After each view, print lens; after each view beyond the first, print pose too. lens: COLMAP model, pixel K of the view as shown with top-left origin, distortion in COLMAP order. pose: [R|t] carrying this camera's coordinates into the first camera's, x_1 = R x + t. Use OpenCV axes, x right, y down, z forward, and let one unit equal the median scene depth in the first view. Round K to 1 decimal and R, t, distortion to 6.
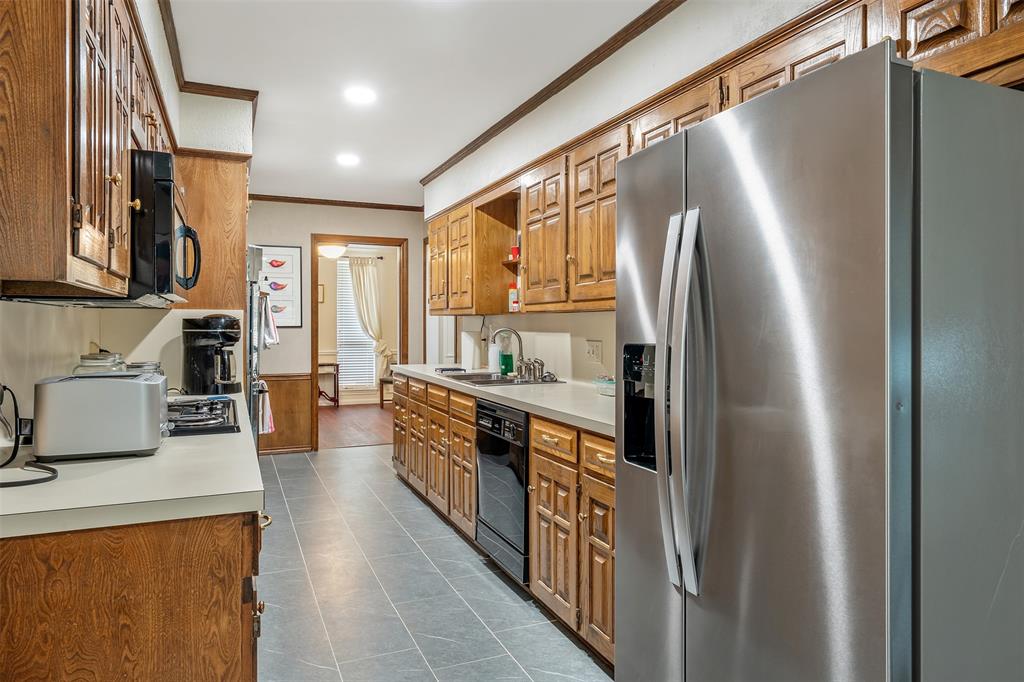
lens RADIAL K [[643.4, 0, 514.0], [0, 643.4, 335.7], [0, 0, 1]] dist [-0.000494, -0.000005]
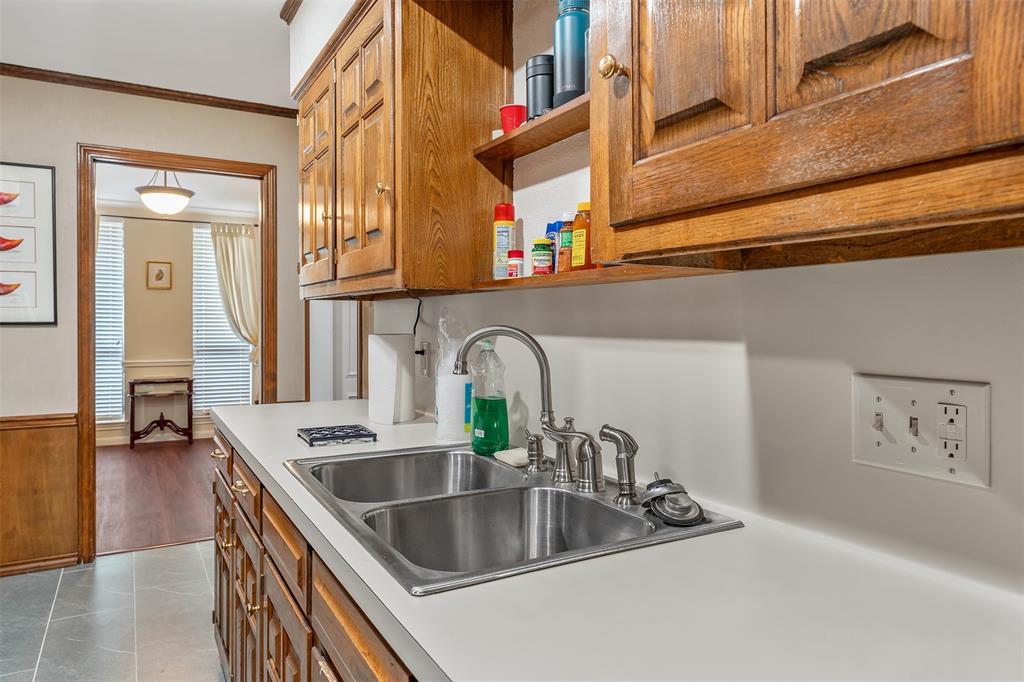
lens RADIAL K [[670.1, 0, 511.5], [0, 670.1, 324.8], [0, 0, 1]] dist [0.005121, 0.000191]
pose [[0.993955, -0.000195, 0.109789, -0.039004], [0.001765, 0.999898, -0.014208, -0.006479], [-0.109775, 0.014316, 0.993853, 0.595720]]
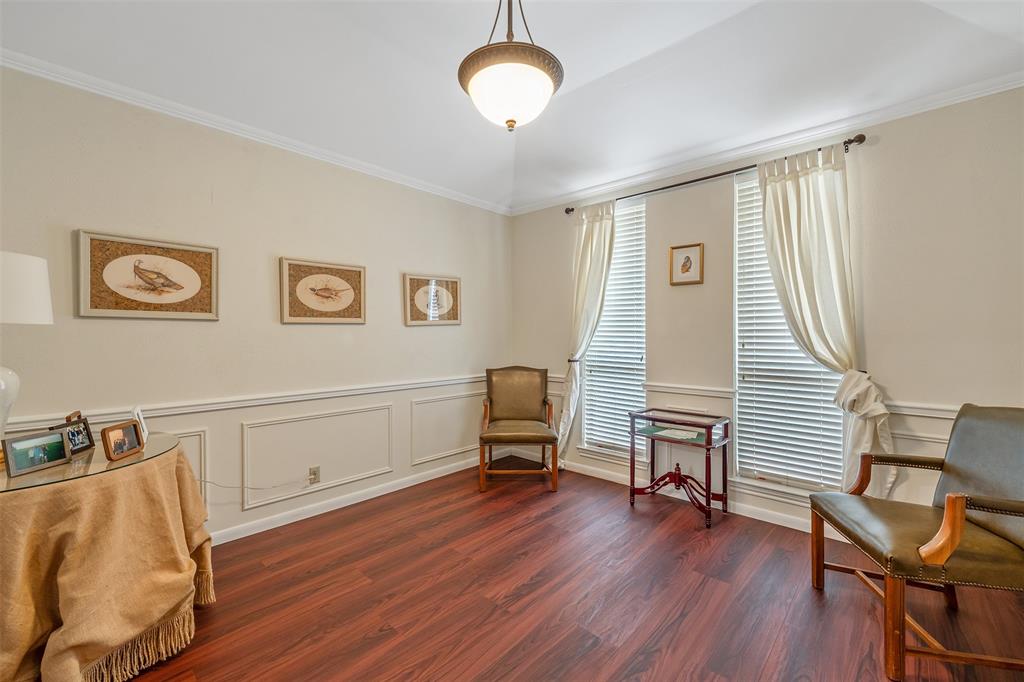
lens RADIAL K [[423.5, 0, 514.6], [0, 423.5, 341.7], [0, 0, 1]] dist [0.012063, -0.000052]
pose [[0.472222, 0.008974, -0.881434, -0.203383], [-0.006000, 0.999958, 0.006966, -0.022607], [0.881459, 0.001999, 0.472256, 1.684642]]
